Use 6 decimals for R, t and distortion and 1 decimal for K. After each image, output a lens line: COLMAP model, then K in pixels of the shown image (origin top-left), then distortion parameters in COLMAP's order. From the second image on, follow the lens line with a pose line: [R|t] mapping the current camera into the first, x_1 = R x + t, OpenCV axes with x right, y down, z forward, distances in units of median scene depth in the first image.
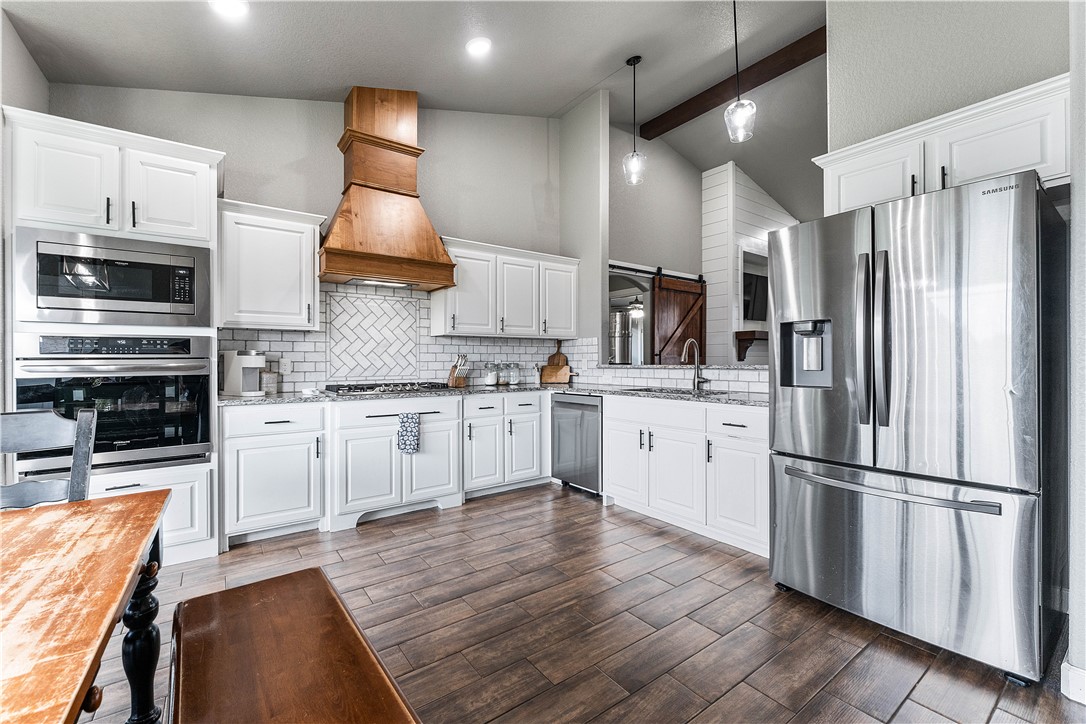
lens RADIAL K [[442.1, 0, 521.0], [0, 442.1, 362.3], [0, 0, 1]] dist [-0.001724, 0.000183]
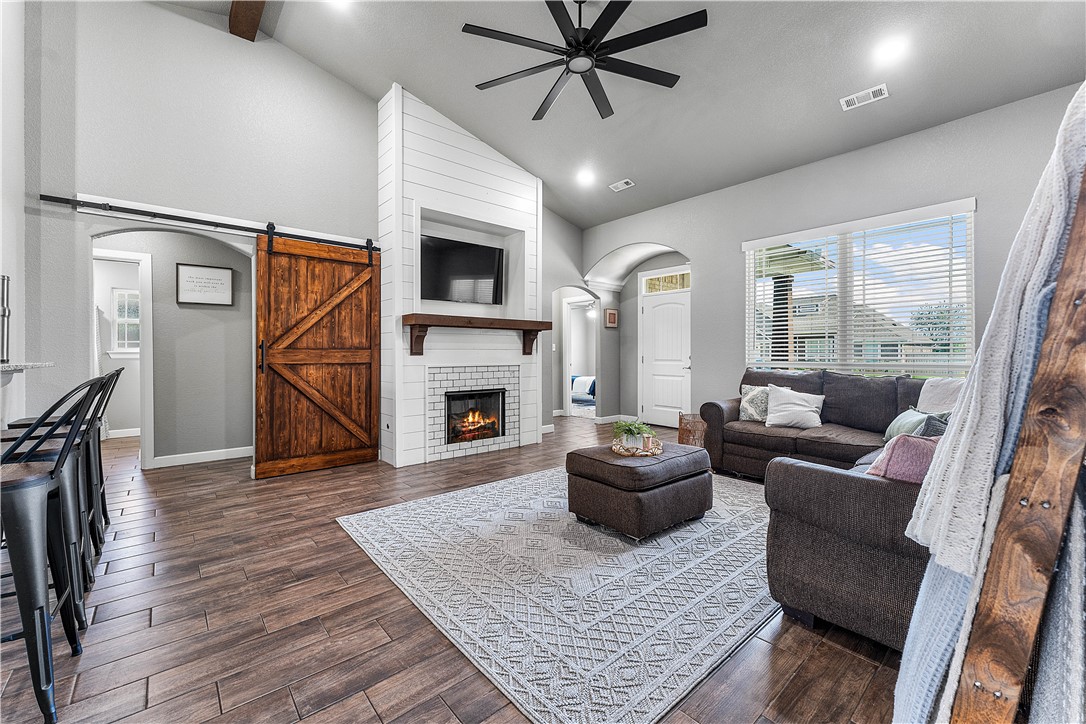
lens RADIAL K [[442.1, 0, 527.9], [0, 442.1, 351.1], [0, 0, 1]] dist [-0.001724, 0.000183]
pose [[0.994587, -0.001030, 0.103901, 1.082704], [0.001833, 0.999969, -0.007637, -0.007939], [-0.103890, 0.007786, 0.994558, 0.435819]]
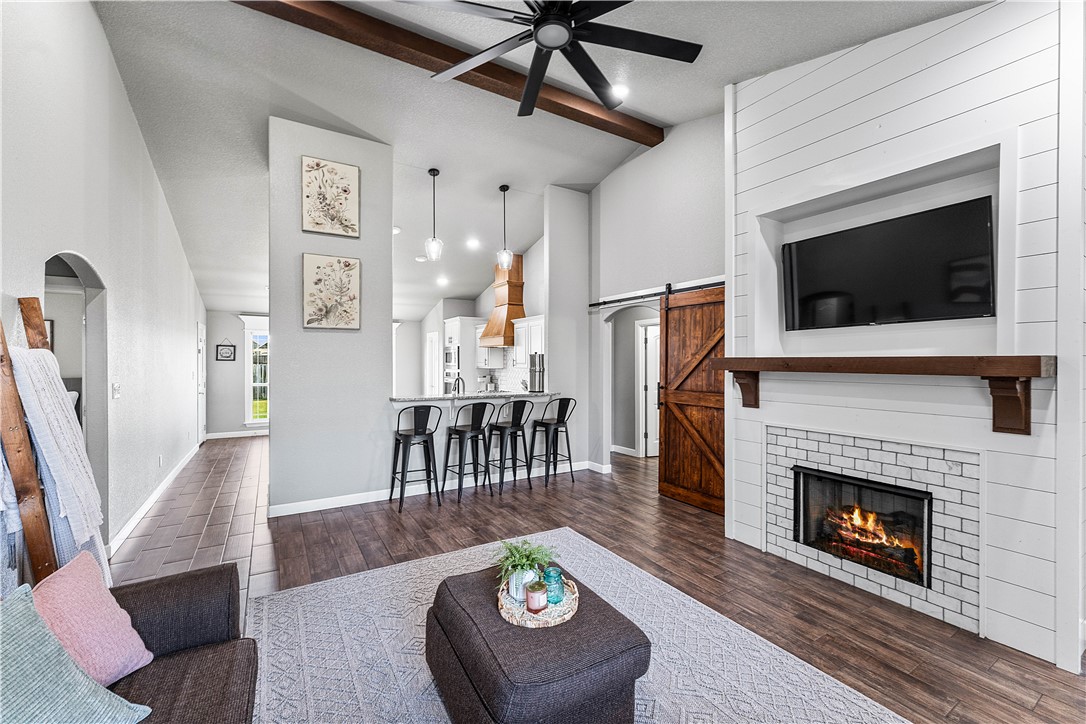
lens RADIAL K [[442.1, 0, 555.3], [0, 442.1, 366.6], [0, 0, 1]] dist [-0.001724, 0.000183]
pose [[-0.028505, 0.010145, -0.999542, 1.938209], [-0.009167, 0.999904, 0.010410, -0.108469], [0.999552, 0.009459, -0.028409, 1.357510]]
